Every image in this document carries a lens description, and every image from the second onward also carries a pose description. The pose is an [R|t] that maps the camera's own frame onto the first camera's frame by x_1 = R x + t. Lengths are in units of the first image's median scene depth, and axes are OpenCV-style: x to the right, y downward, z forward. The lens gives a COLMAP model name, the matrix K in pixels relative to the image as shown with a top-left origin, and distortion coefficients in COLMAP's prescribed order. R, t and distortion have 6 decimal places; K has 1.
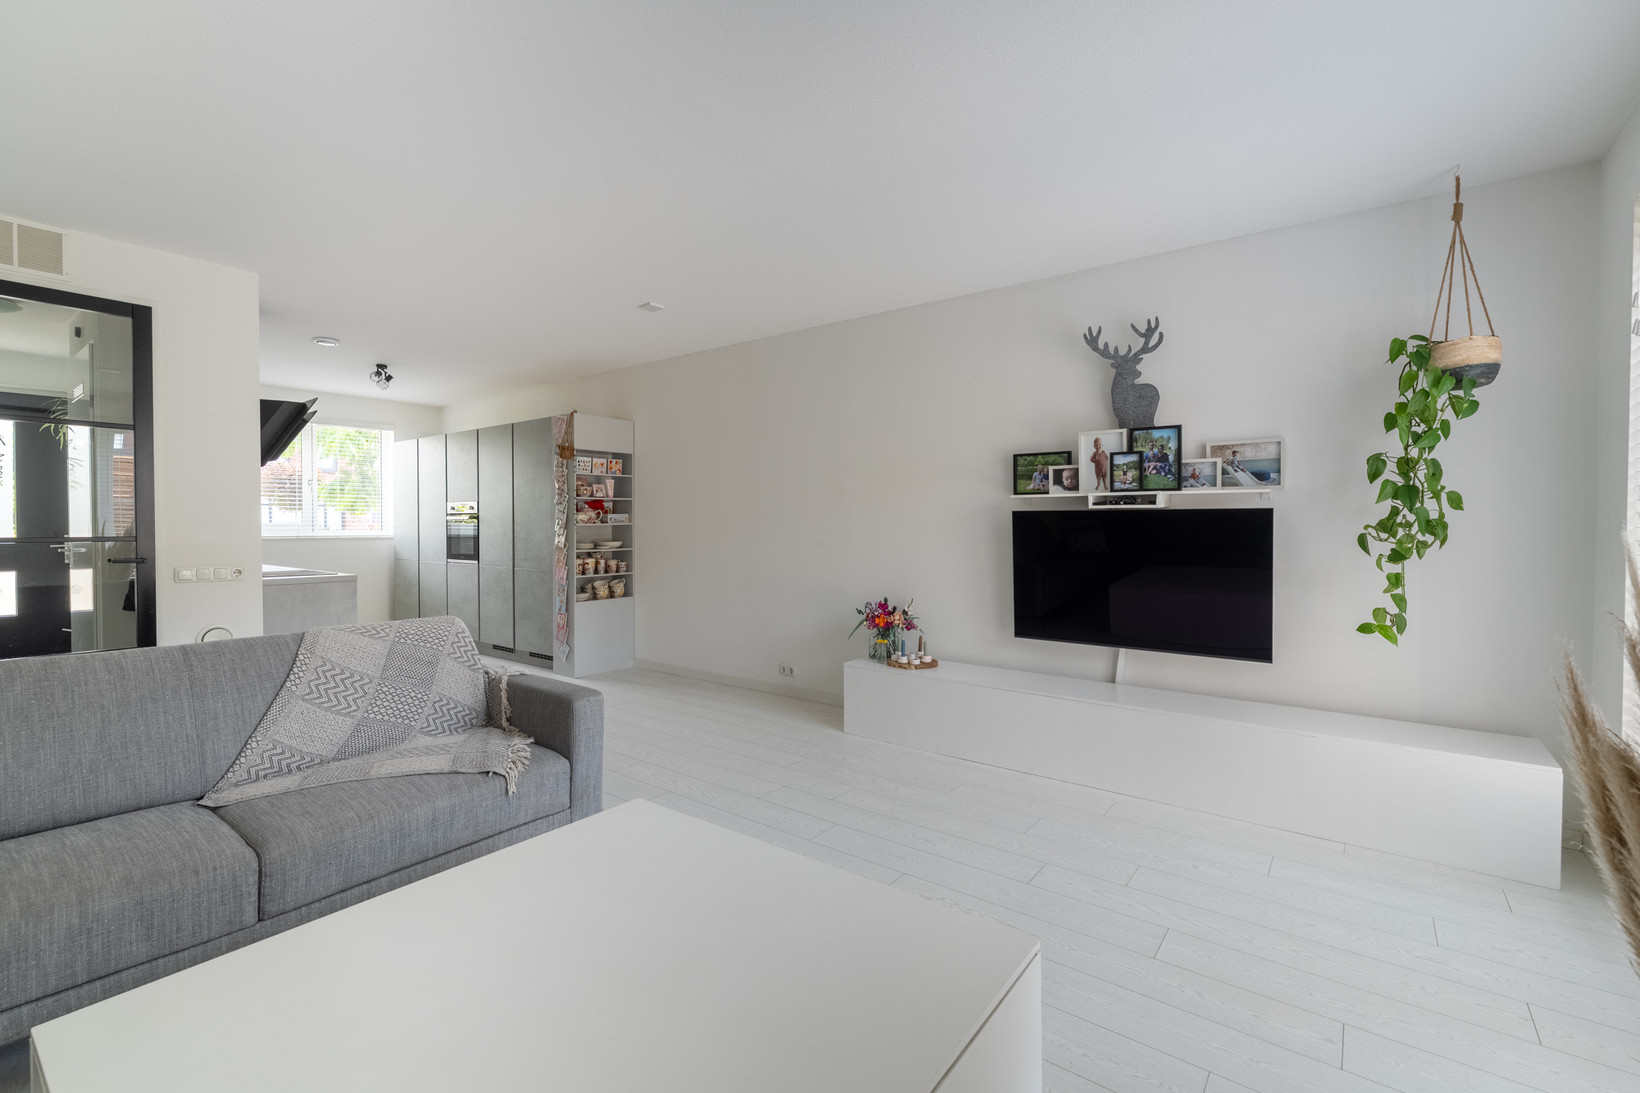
lens RADIAL K [[709.7, 0, 828.6], [0, 709.7, 536.6], [0, 0, 1]] dist [-0.000344, -0.001160]
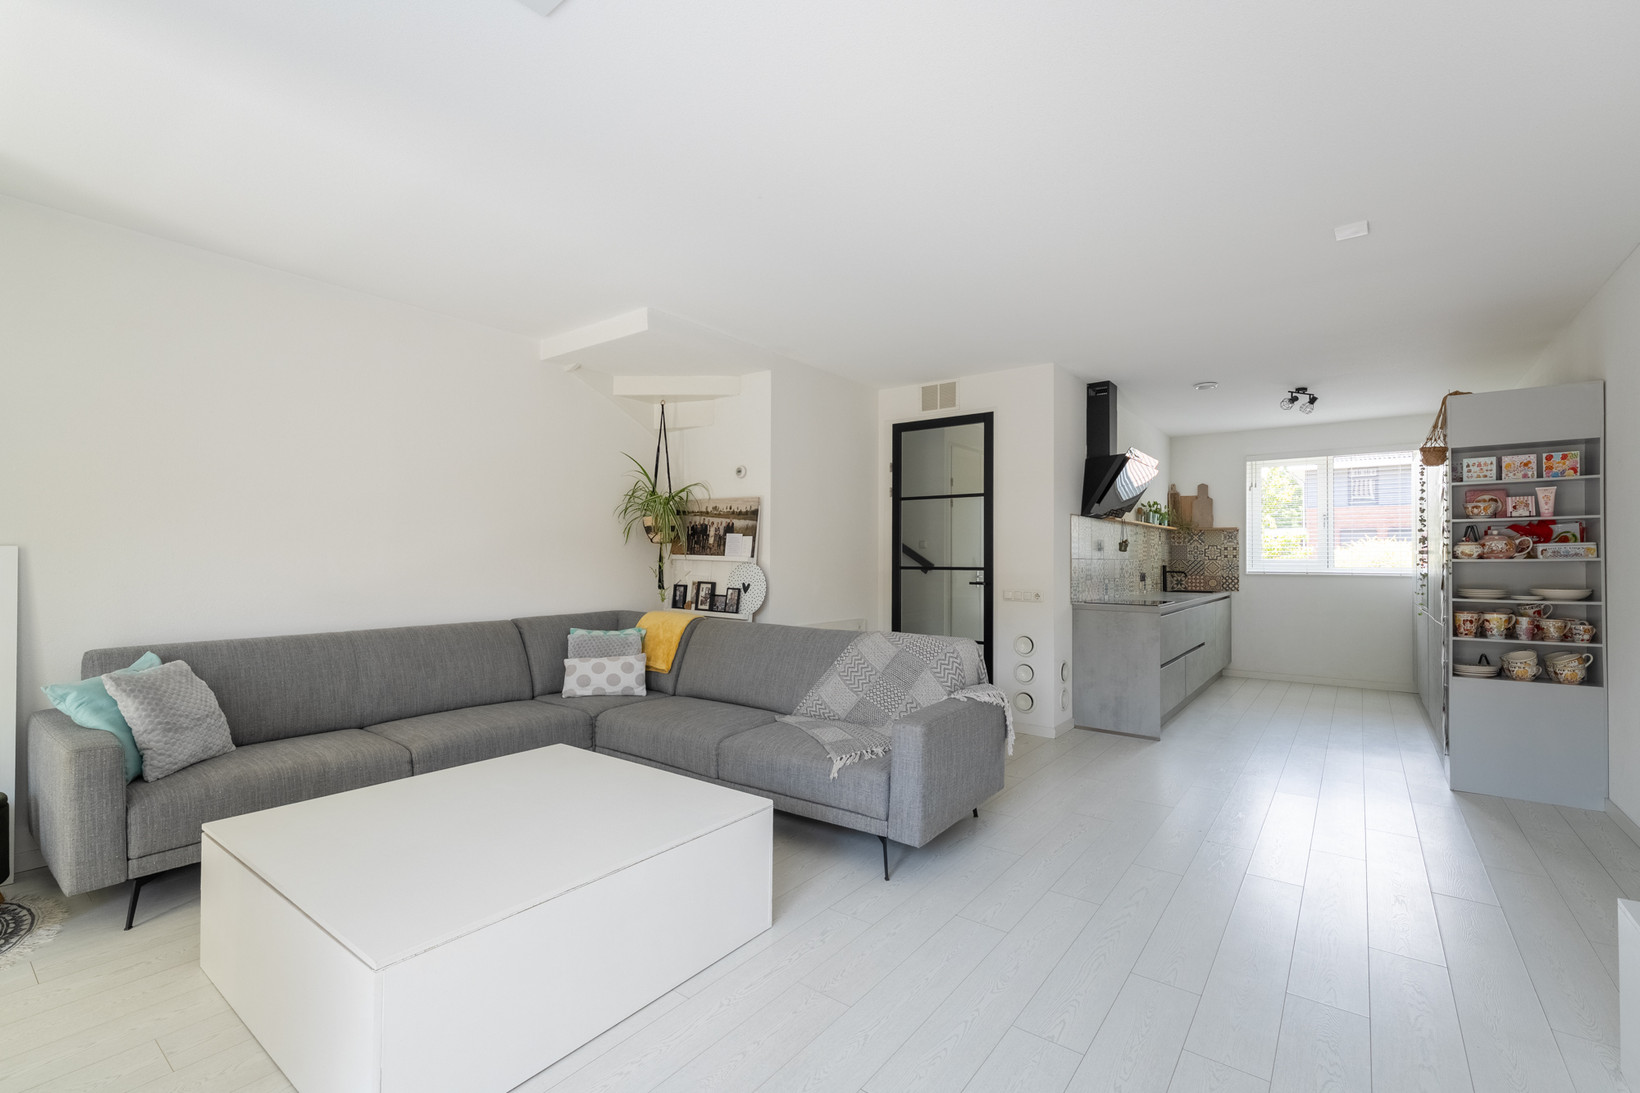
lens RADIAL K [[709.7, 0, 810.9], [0, 709.7, 551.6], [0, 0, 1]] dist [-0.000344, -0.001160]
pose [[-0.006670, -0.012427, -0.999901, 0.466954], [-0.020391, 0.999717, -0.012289, -0.006839], [0.999770, 0.020307, -0.006921, 0.576652]]
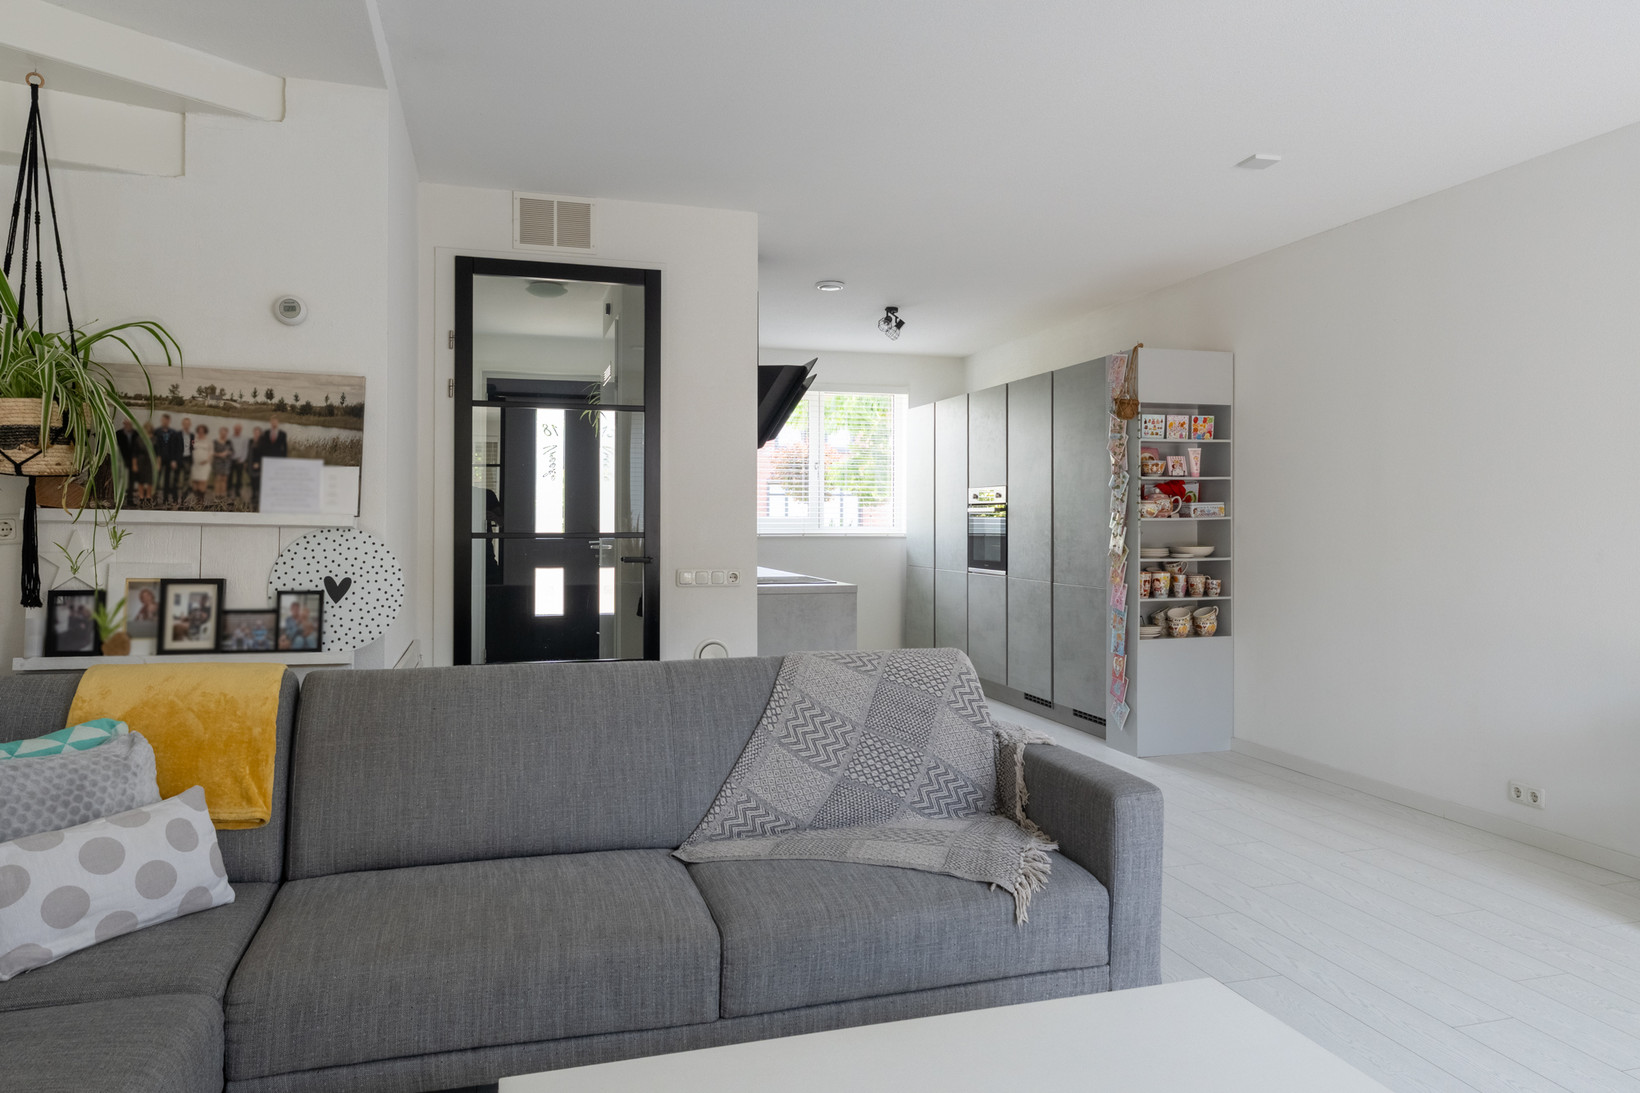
lens RADIAL K [[1101.0, 0, 824.2], [0, 1101.0, 511.1], [0, 0, 1]] dist [-0.002808, 0.001958]
pose [[0.804949, -0.003701, -0.593333, 0.011129], [-0.010828, 0.999722, -0.020926, -0.000489], [0.593246, 0.023269, 0.804685, 0.029768]]
